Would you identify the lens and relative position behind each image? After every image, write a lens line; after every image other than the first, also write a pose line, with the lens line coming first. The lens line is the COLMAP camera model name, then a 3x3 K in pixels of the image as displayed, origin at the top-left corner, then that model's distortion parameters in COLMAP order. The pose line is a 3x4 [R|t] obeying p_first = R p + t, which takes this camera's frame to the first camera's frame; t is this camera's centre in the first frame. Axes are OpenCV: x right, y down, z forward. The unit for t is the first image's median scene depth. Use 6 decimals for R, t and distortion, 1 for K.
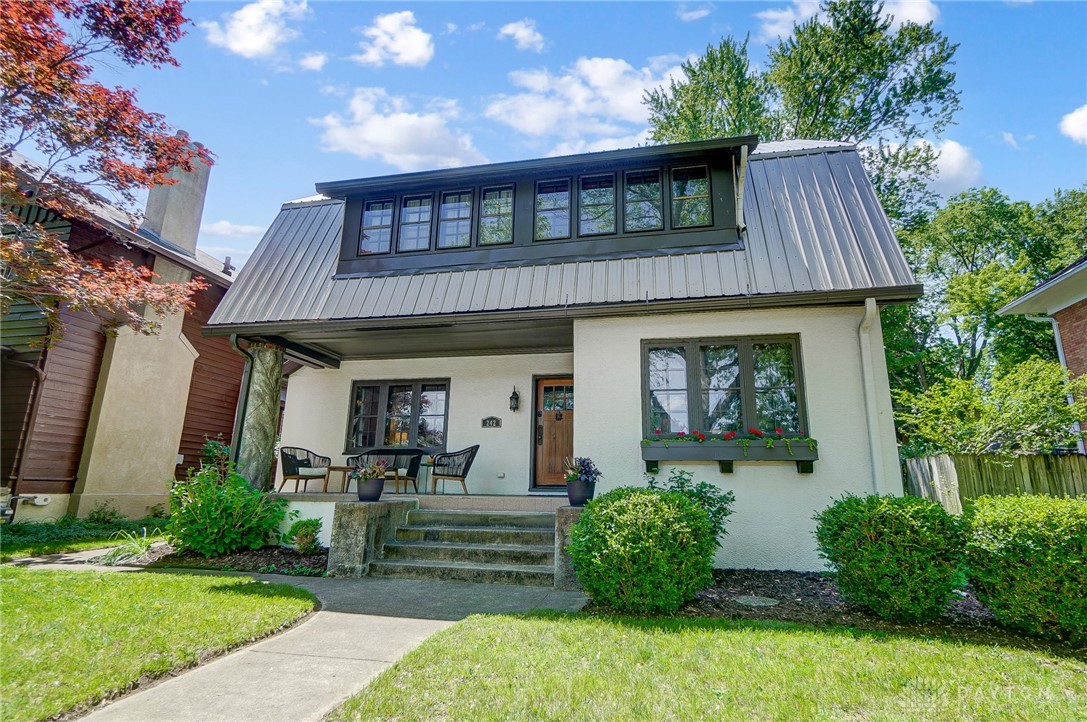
lens RADIAL K [[539.5, 0, 539.4], [0, 539.5, 363.9], [0, 0, 1]] dist [0.010865, 0.003896]
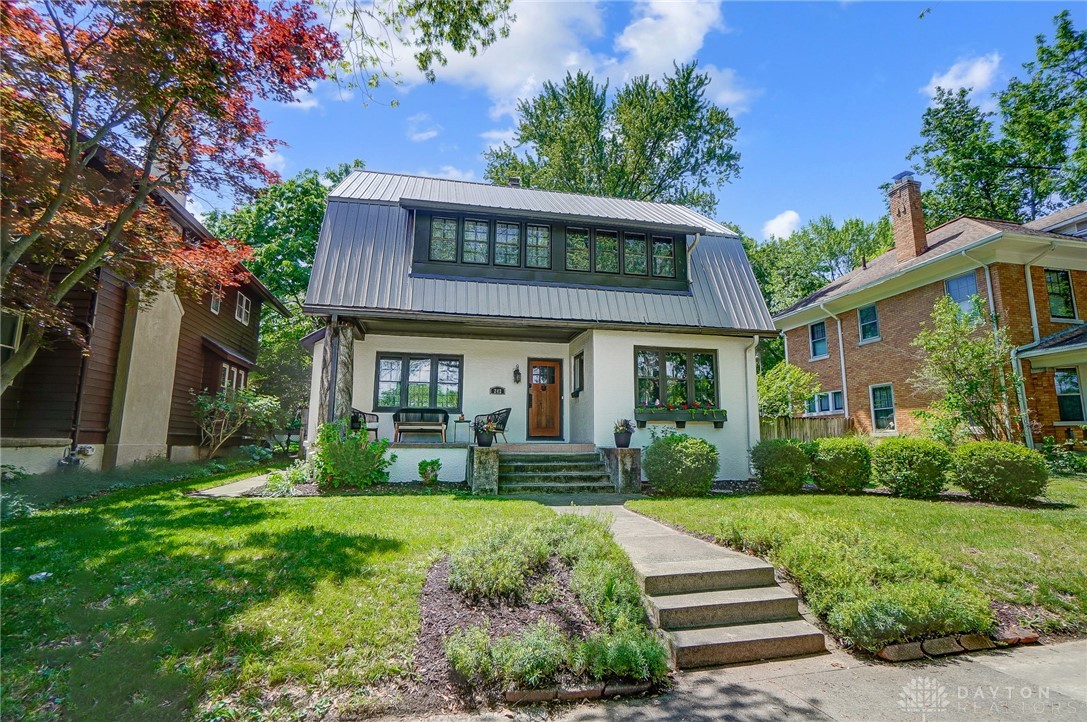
lens RADIAL K [[539.5, 0, 541.1], [0, 539.5, 351.3], [0, 0, 1]] dist [0.010865, 0.003896]
pose [[0.911438, 0.060496, 0.406967, -0.626813], [-0.083888, 0.995677, 0.039866, -0.060014], [-0.402796, -0.070475, 0.912573, -0.305666]]
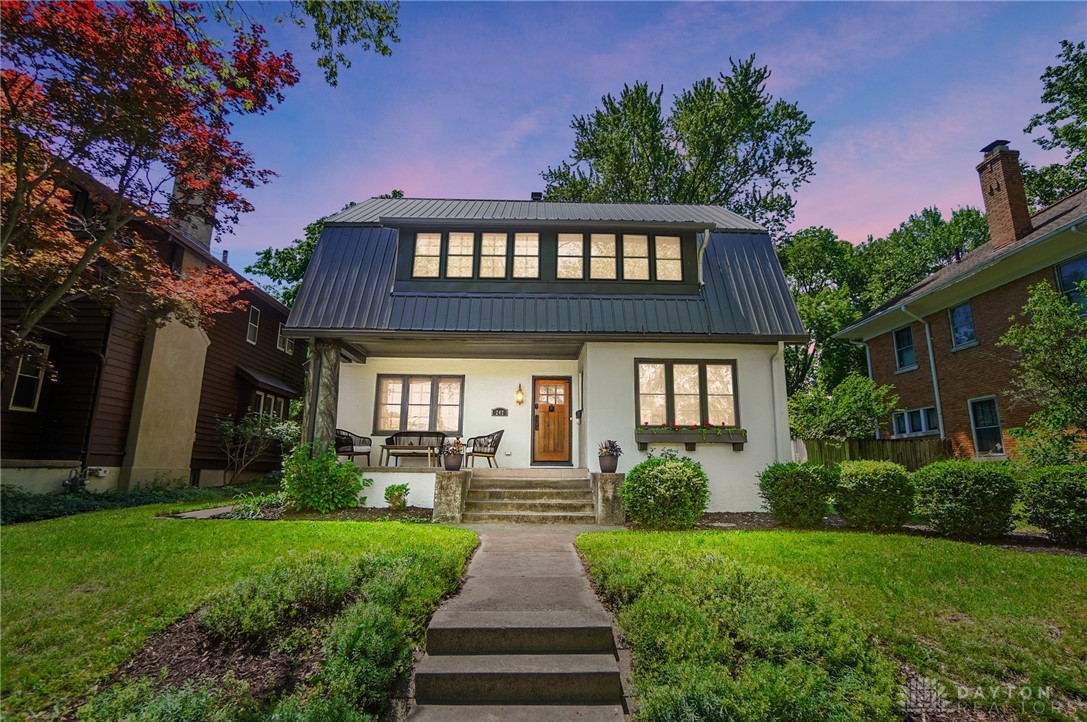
lens RADIAL K [[539.5, 0, 540.3], [0, 539.5, 358.2], [0, 0, 1]] dist [0.010865, 0.003896]
pose [[0.972868, 0.041703, 0.227571, -0.335634], [-0.046499, 0.998794, 0.015753, -0.049017], [-0.226640, -0.025908, 0.973634, -0.298131]]
